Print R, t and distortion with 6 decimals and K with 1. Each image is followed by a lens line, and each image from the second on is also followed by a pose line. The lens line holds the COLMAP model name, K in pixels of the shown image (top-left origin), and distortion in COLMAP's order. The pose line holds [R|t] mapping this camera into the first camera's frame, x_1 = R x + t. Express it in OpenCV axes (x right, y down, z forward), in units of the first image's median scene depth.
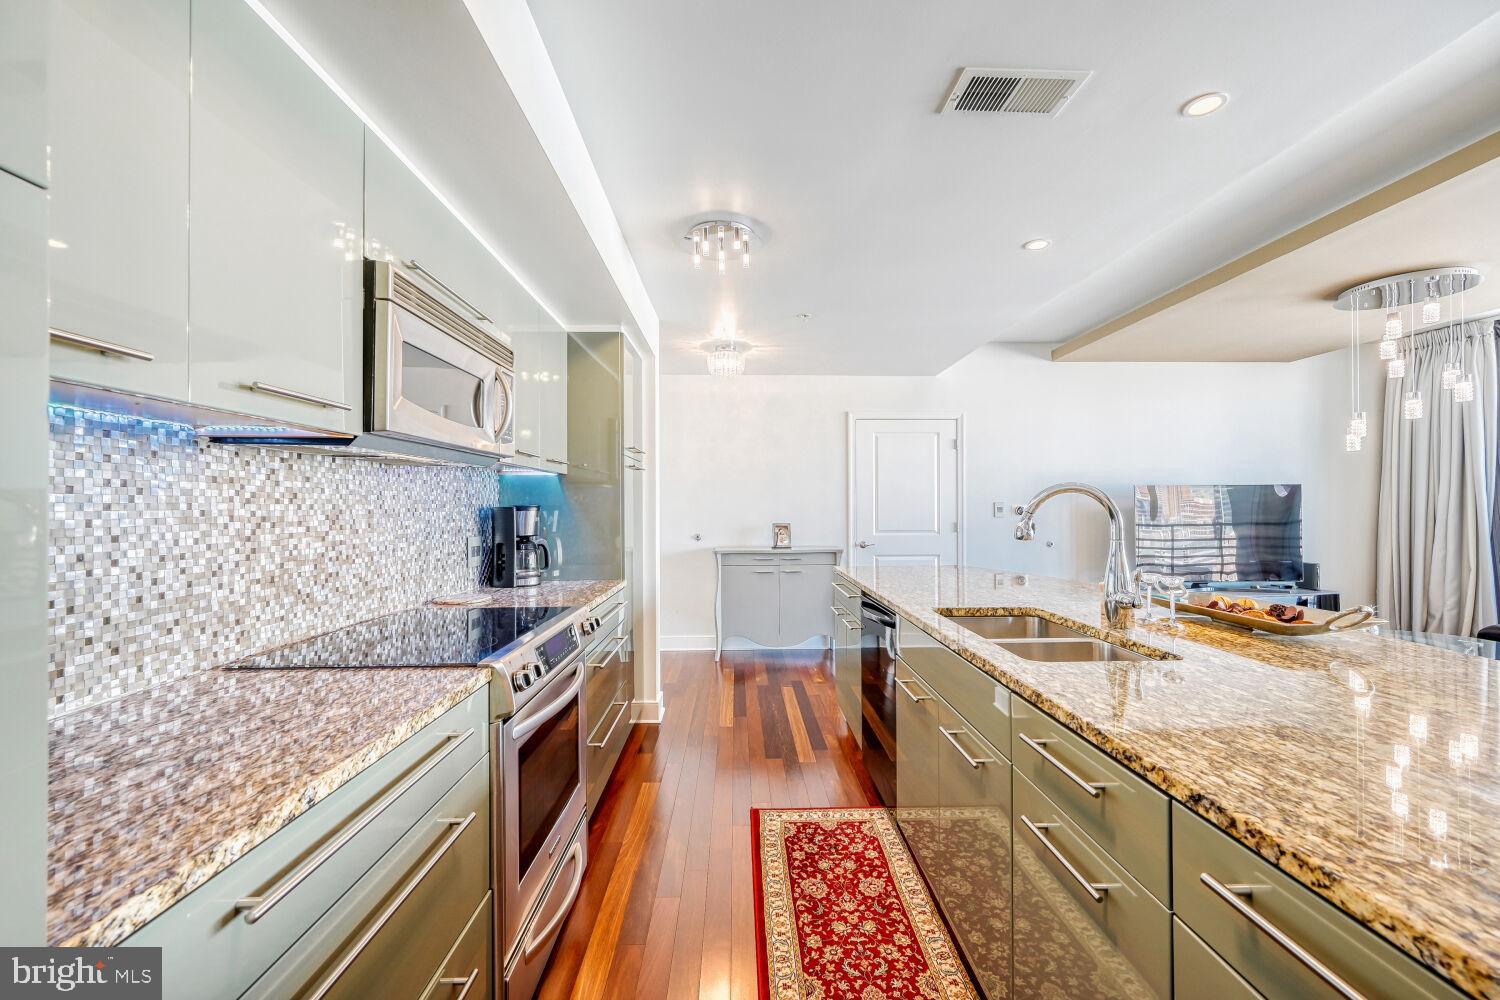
lens RADIAL K [[596.2, 0, 755.5], [0, 596.2, 502.9], [0, 0, 1]] dist [-0.001024, -0.000061]
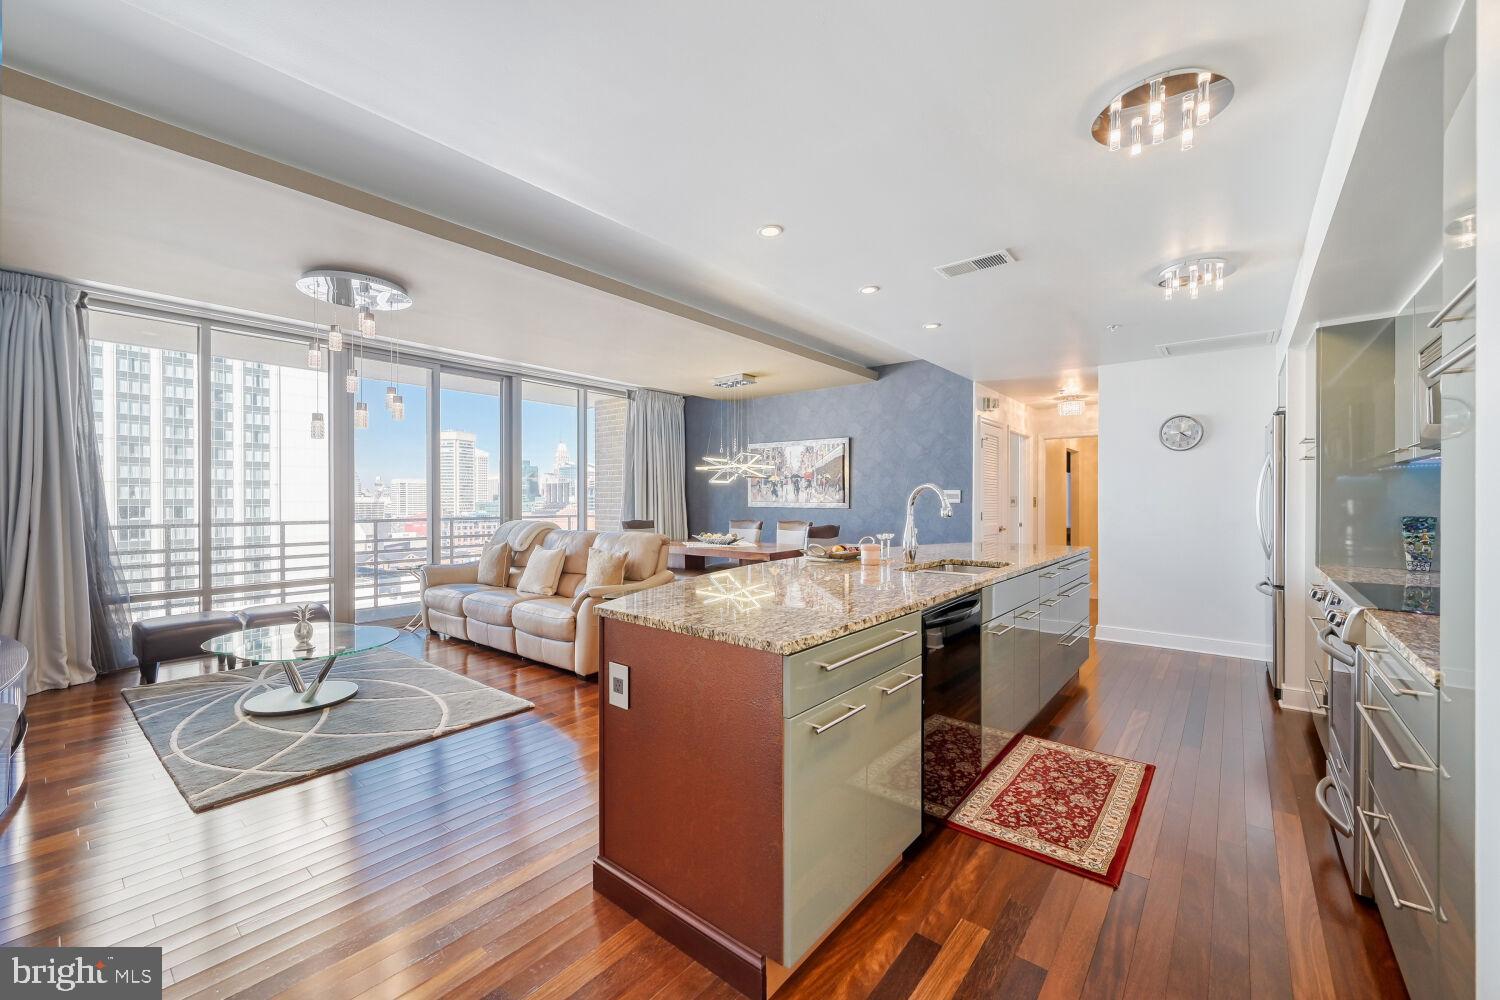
lens RADIAL K [[590.6, 0, 750.4], [0, 590.6, 501.9], [0, 0, 1]] dist [-0.000345, -0.000556]
pose [[-0.751284, -0.000015, 0.659979, -0.200377], [-0.001281, 0.999998, -0.001434, 0.023043], [-0.659977, -0.001923, -0.751283, 2.432898]]
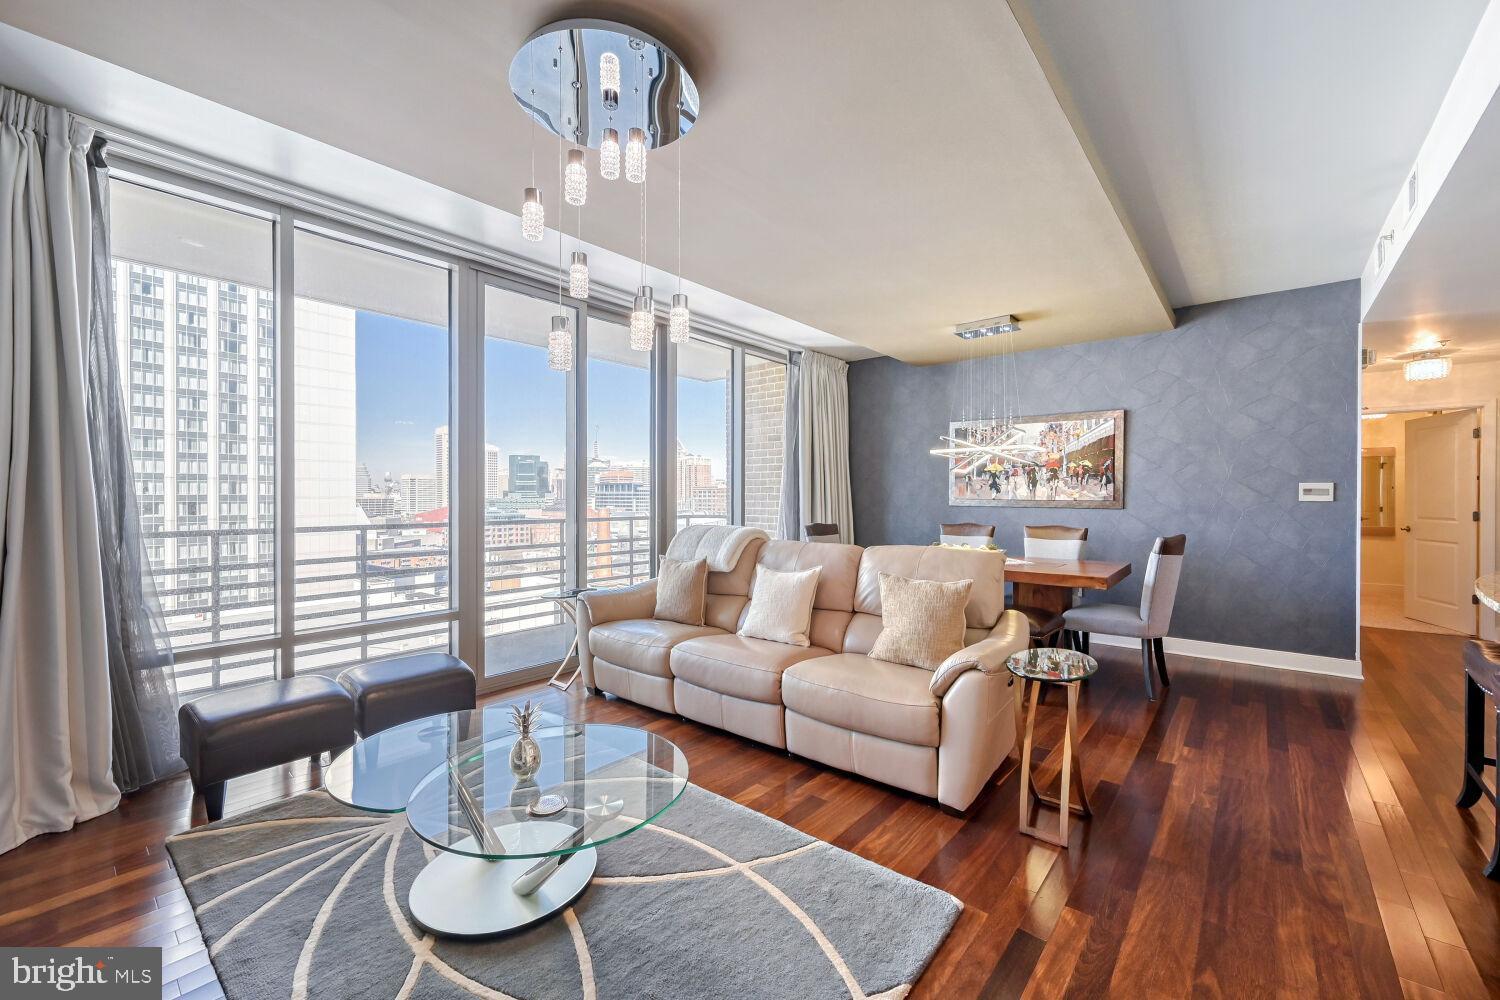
lens RADIAL K [[616.3, 0, 745.9], [0, 616.3, 498.8], [0, 0, 1]] dist [-0.003170, 0.000094]
pose [[-0.728747, -0.001138, 0.684783, 1.074583], [-0.002579, 0.999996, -0.001082, 0.021284], [-0.684779, -0.002555, -0.728747, 2.432216]]
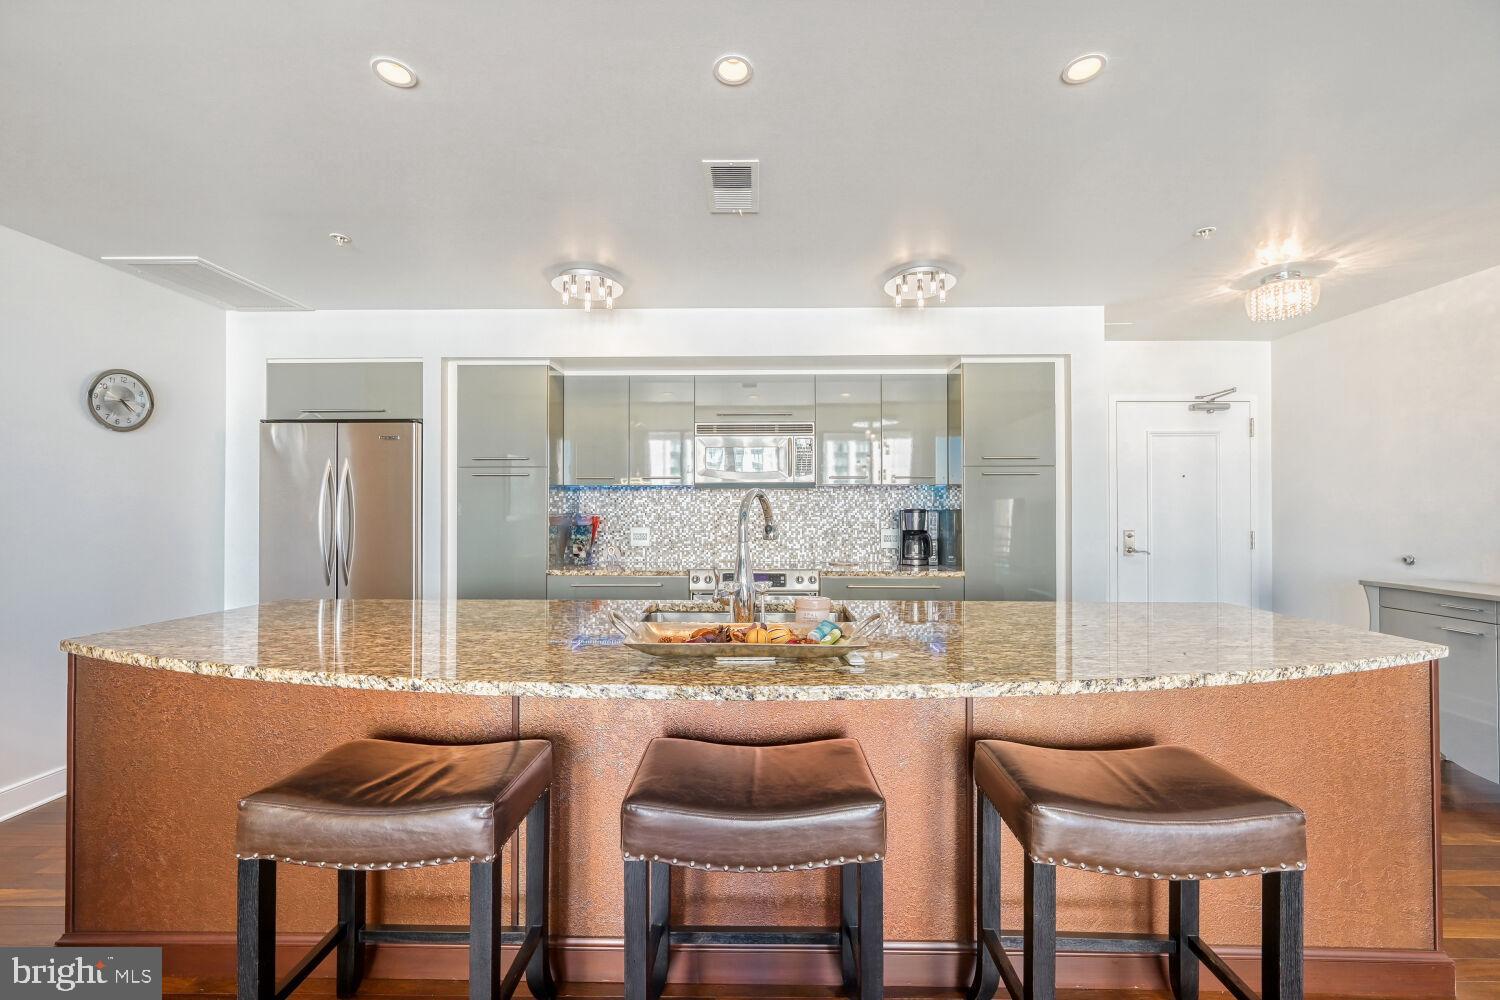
lens RADIAL K [[596.2, 0, 755.5], [0, 596.2, 502.9], [0, 0, 1]] dist [-0.001024, -0.000061]
pose [[-0.052711, -0.009035, -0.998569, 1.490099], [0.005397, 0.999942, -0.009333, 0.001153], [0.998595, -0.005881, -0.052659, 0.992128]]
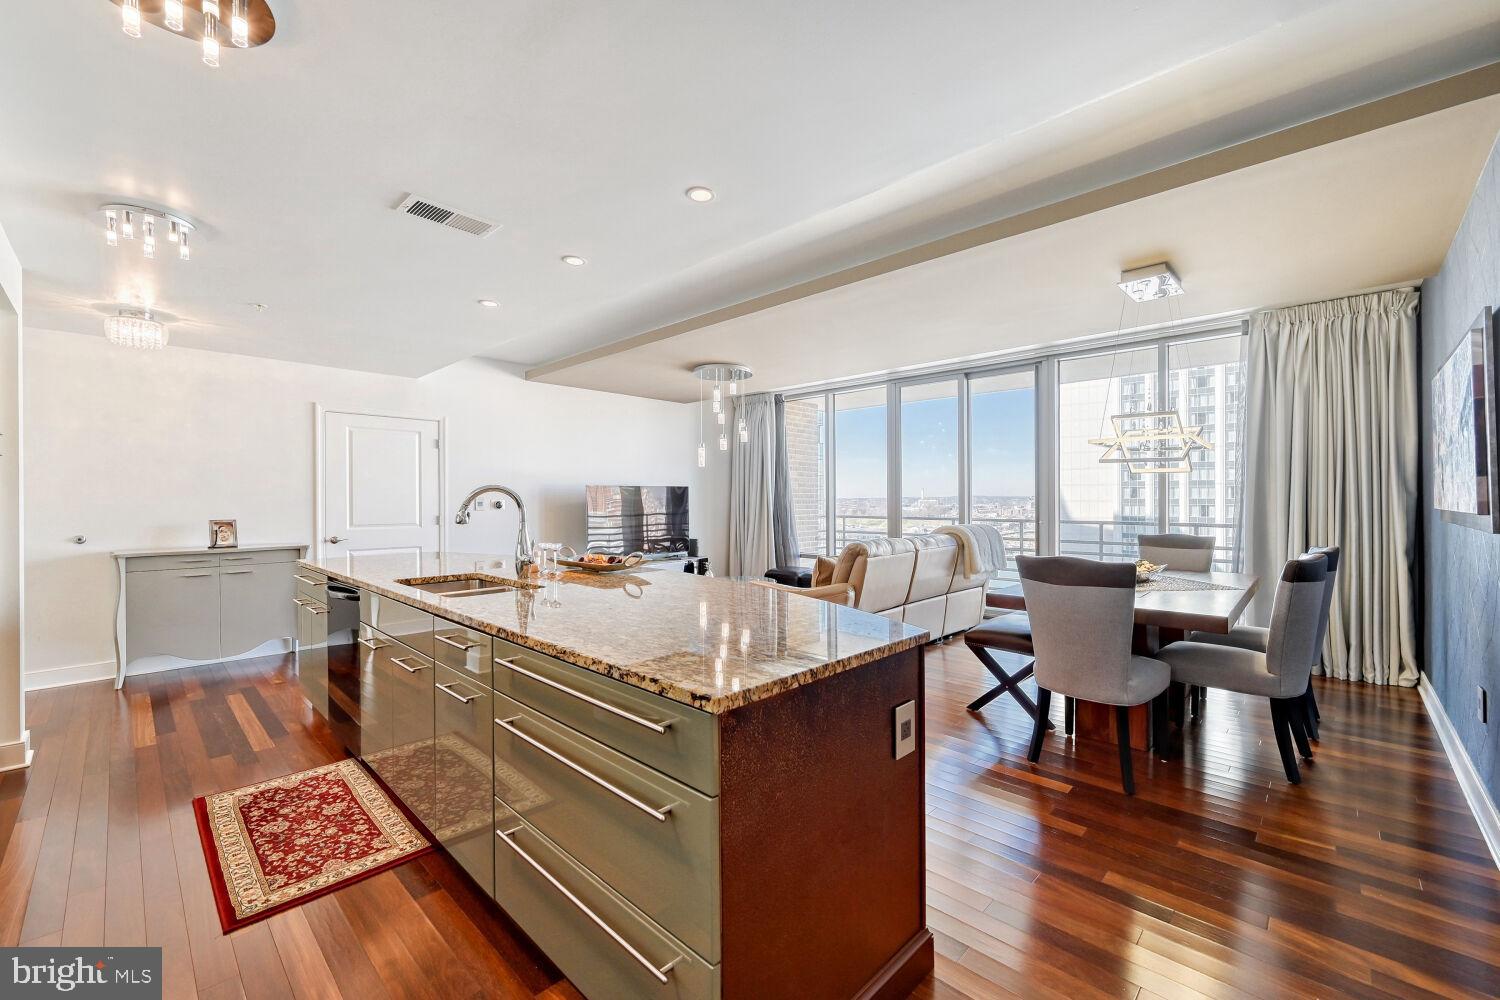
lens RADIAL K [[596.3, 0, 758.0], [0, 596.3, 503.9], [0, 0, 1]] dist [0.002462, 0.000002]
pose [[0.705800, -0.001872, 0.708408, -0.062918], [-0.005015, 0.999958, 0.007639, -0.000703], [-0.708393, -0.008944, 0.705762, -0.498274]]
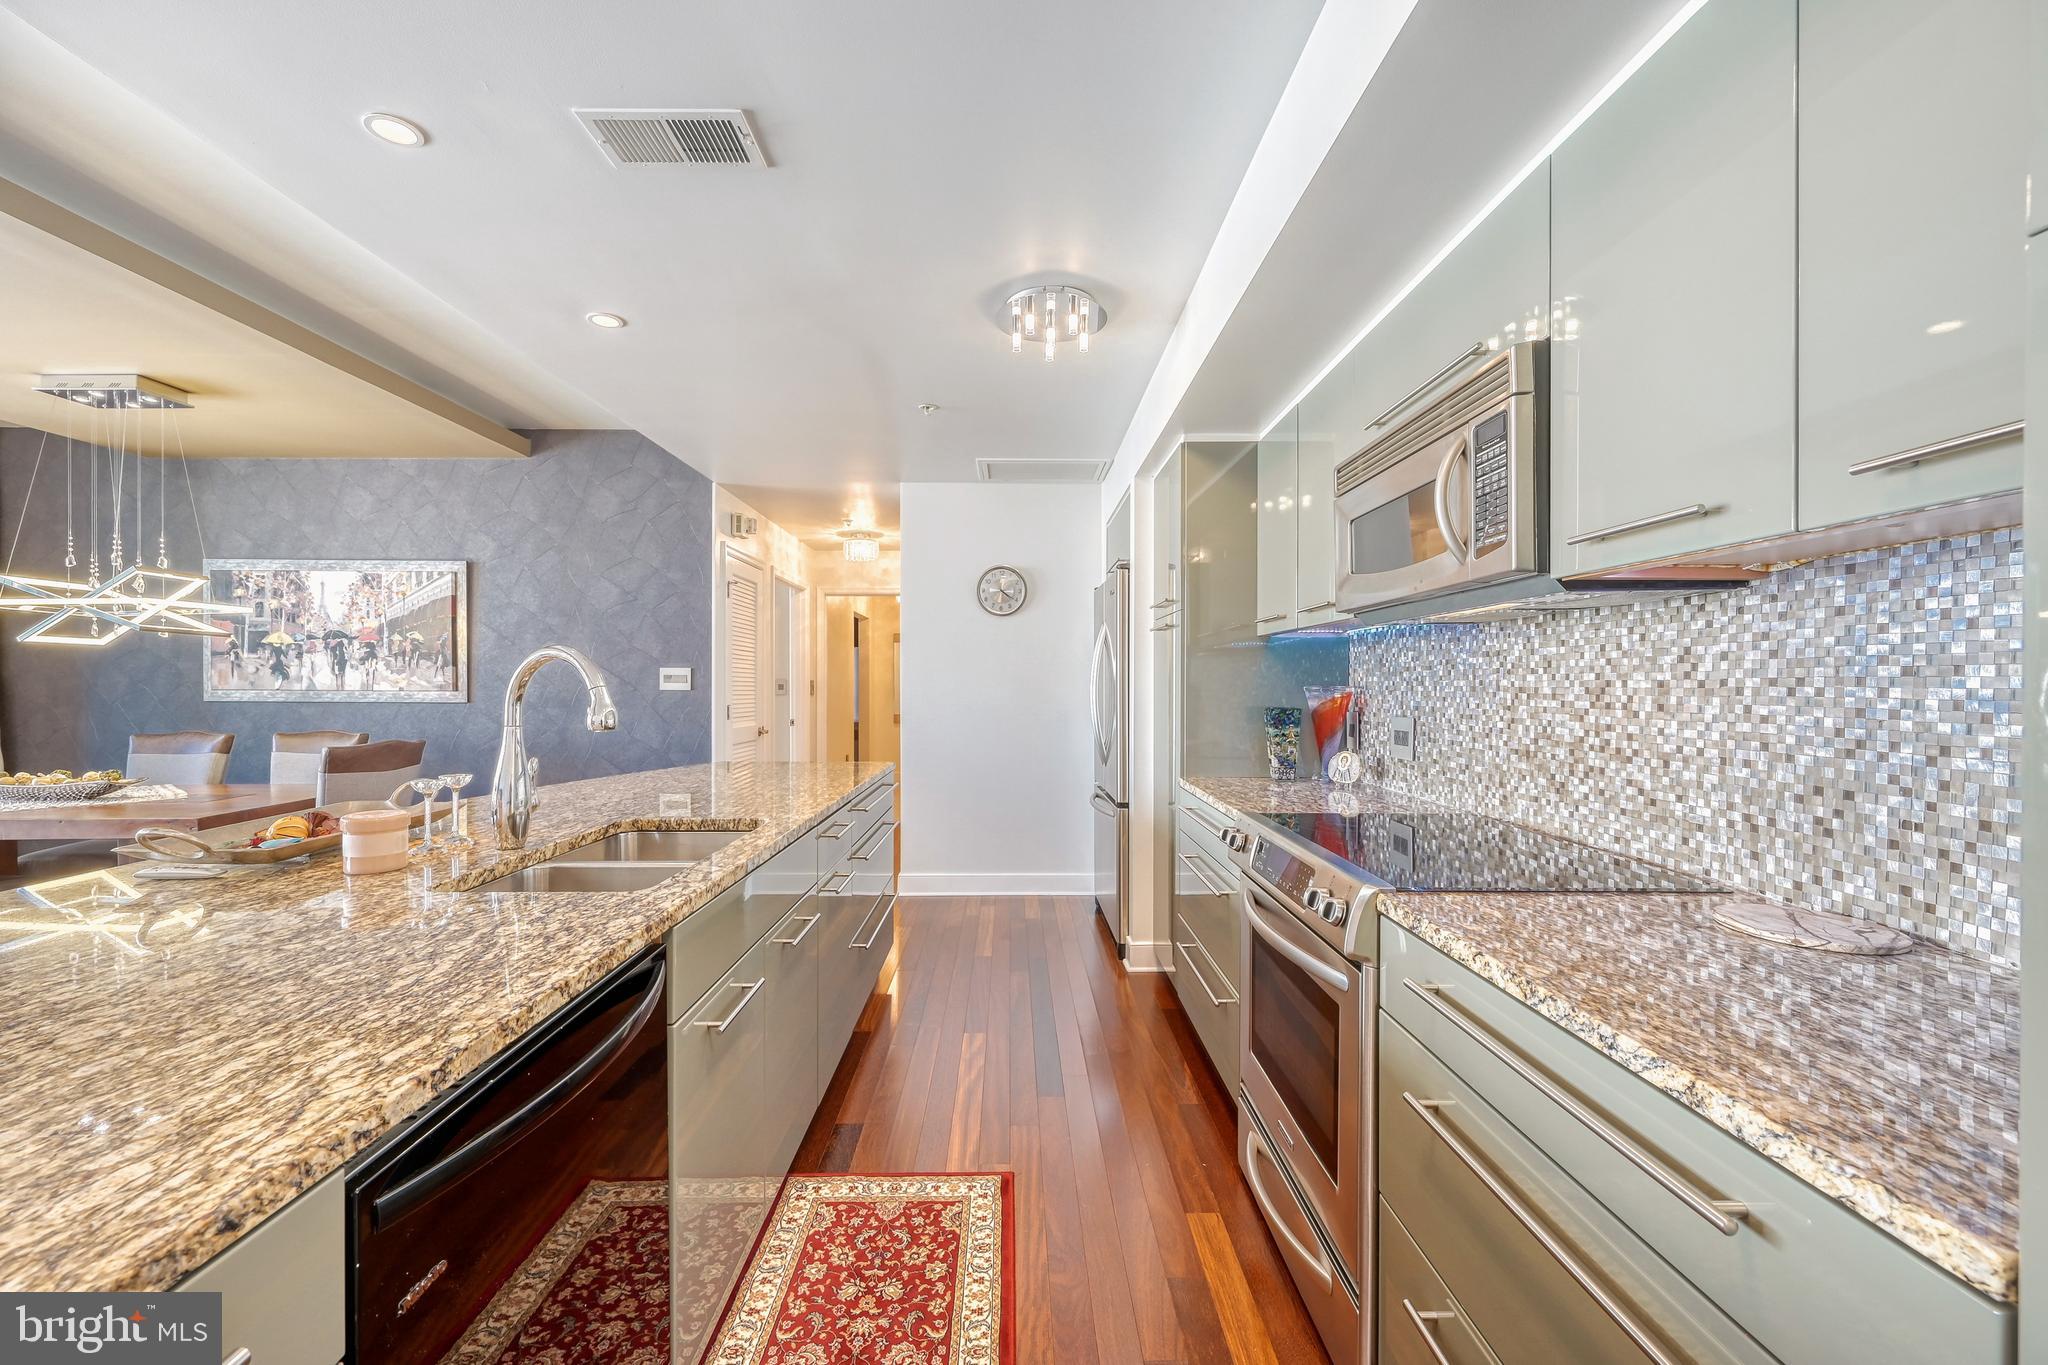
lens RADIAL K [[806.4, 0, 1024.6], [0, 806.4, 685.1], [0, 0, 1]] dist [-0.000345, -0.000556]
pose [[-0.999856, 0.003118, 0.016661, -0.026924], [0.003074, 0.999992, -0.002655, 0.015819], [-0.016669, -0.002604, -0.999858, 1.780654]]
